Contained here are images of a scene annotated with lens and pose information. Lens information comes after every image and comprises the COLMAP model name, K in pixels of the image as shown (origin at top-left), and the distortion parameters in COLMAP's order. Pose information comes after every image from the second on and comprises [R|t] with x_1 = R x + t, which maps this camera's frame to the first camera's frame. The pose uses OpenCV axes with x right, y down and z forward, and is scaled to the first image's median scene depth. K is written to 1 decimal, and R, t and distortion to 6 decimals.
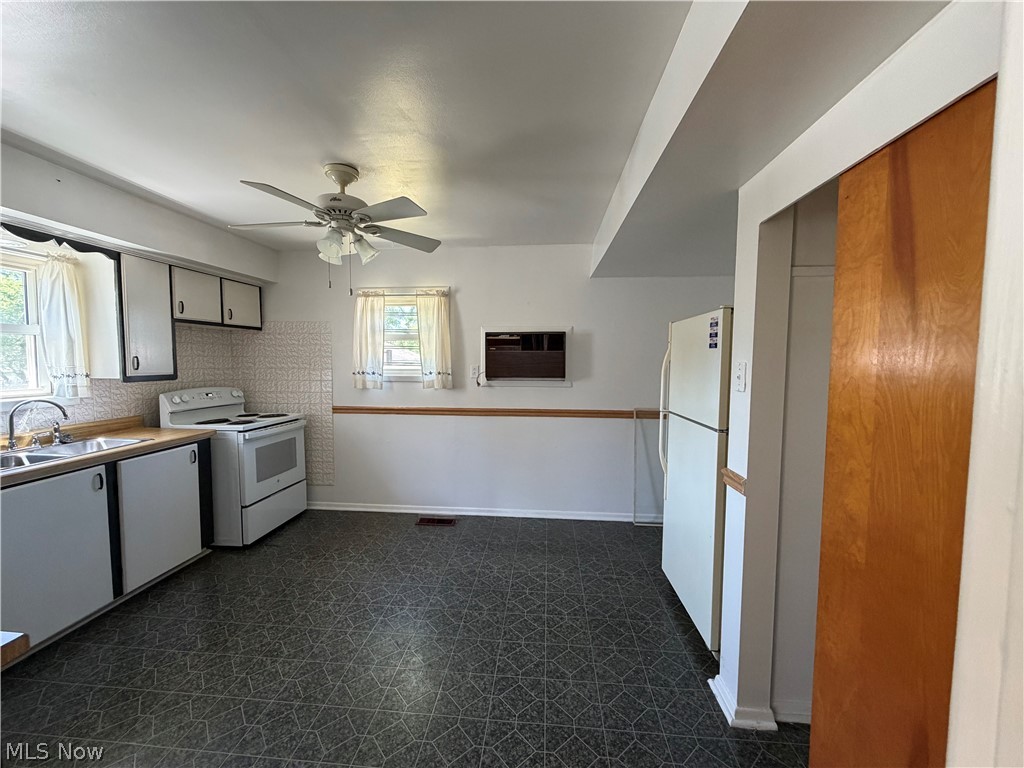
lens RADIAL K [[406.7, 0, 512.8], [0, 406.7, 384.6], [0, 0, 1]] dist [-0.000322, -0.000388]
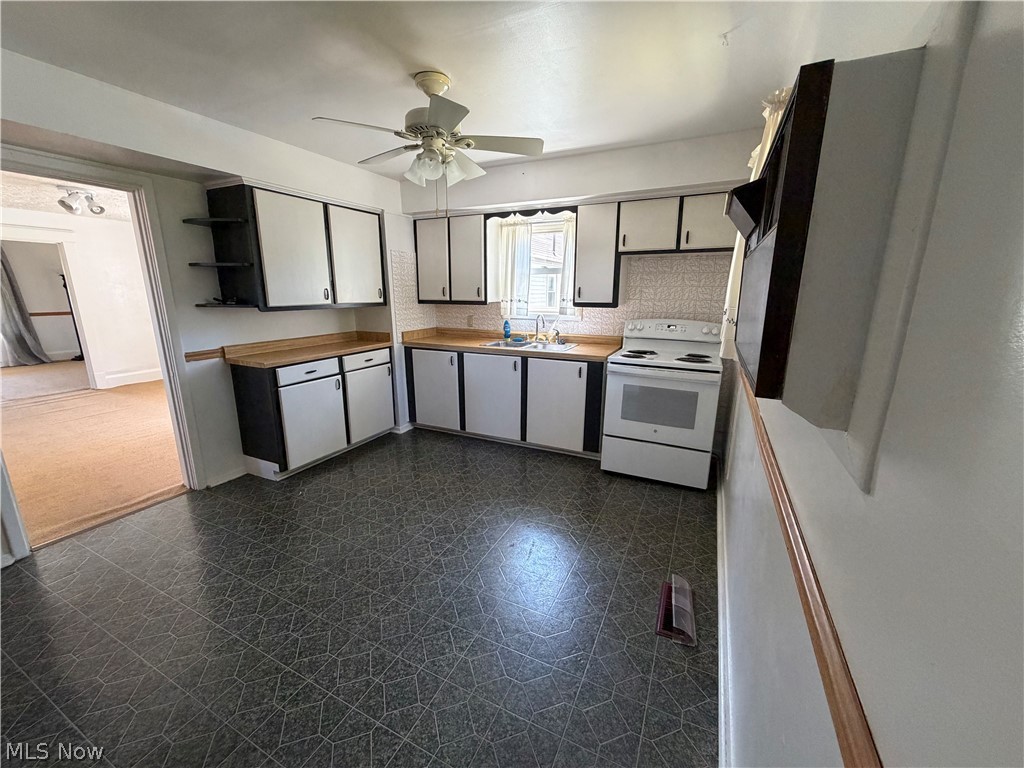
lens RADIAL K [[406.7, 0, 508.9], [0, 406.7, 381.2], [0, 0, 1]] dist [-0.000322, -0.000388]
pose [[-0.368198, 0.185422, -0.911070, 0.355334], [-0.073057, 0.971112, 0.227167, -0.048043], [0.926873, 0.150202, -0.344015, 1.134459]]
